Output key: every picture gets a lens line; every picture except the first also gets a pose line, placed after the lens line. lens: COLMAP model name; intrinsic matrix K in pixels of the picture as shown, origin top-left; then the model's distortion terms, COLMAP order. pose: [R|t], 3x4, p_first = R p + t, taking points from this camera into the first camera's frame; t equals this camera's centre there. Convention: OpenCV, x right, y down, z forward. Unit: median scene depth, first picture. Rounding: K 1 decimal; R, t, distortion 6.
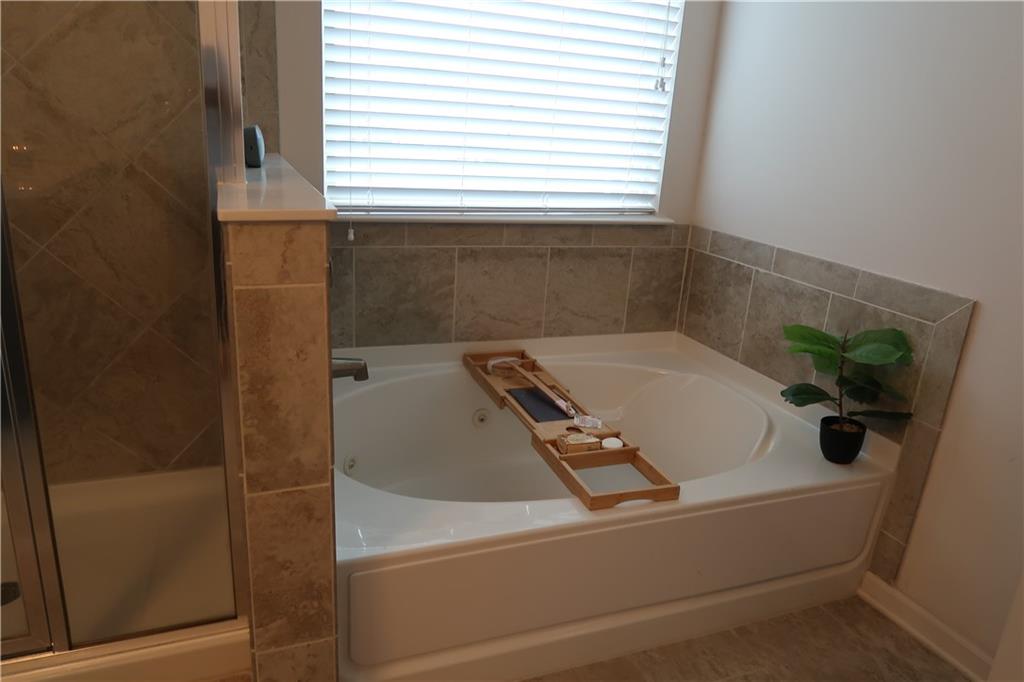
lens RADIAL K [[703.6, 0, 517.0], [0, 703.6, 342.1], [0, 0, 1]] dist [0.002473, 0.001298]
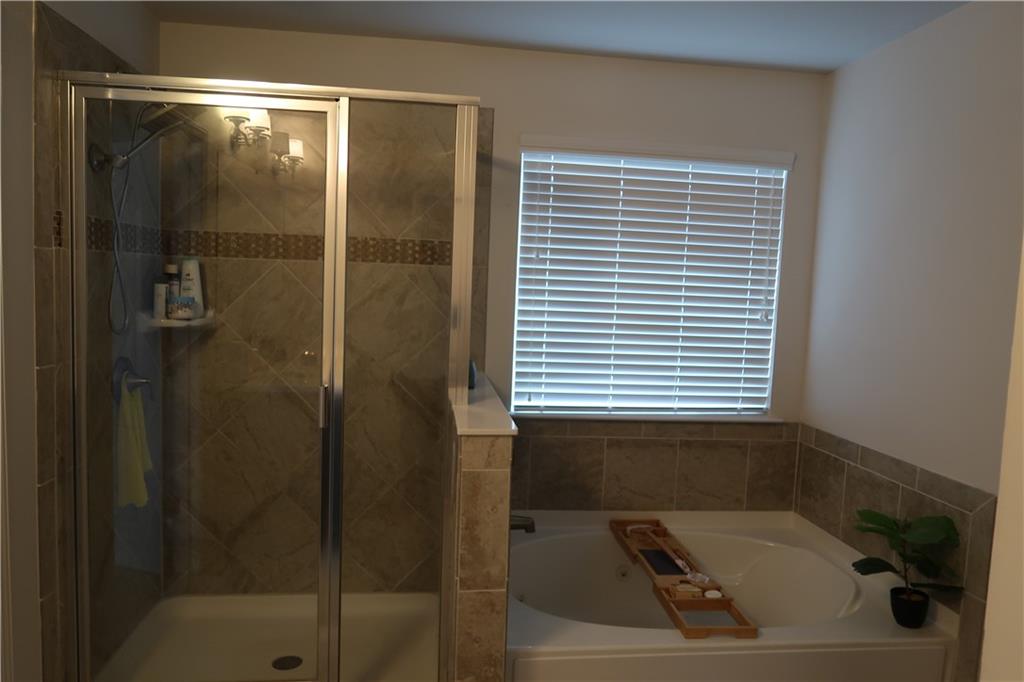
lens RADIAL K [[722.6, 0, 512.0], [0, 722.6, 341.0], [0, 0, 1]] dist [-0.026876, 0.000851]
pose [[0.965489, -0.005288, -0.260389, 0.112448], [-0.055814, 0.972365, -0.226695, 0.008302], [0.254392, 0.233405, 0.938513, -0.421066]]
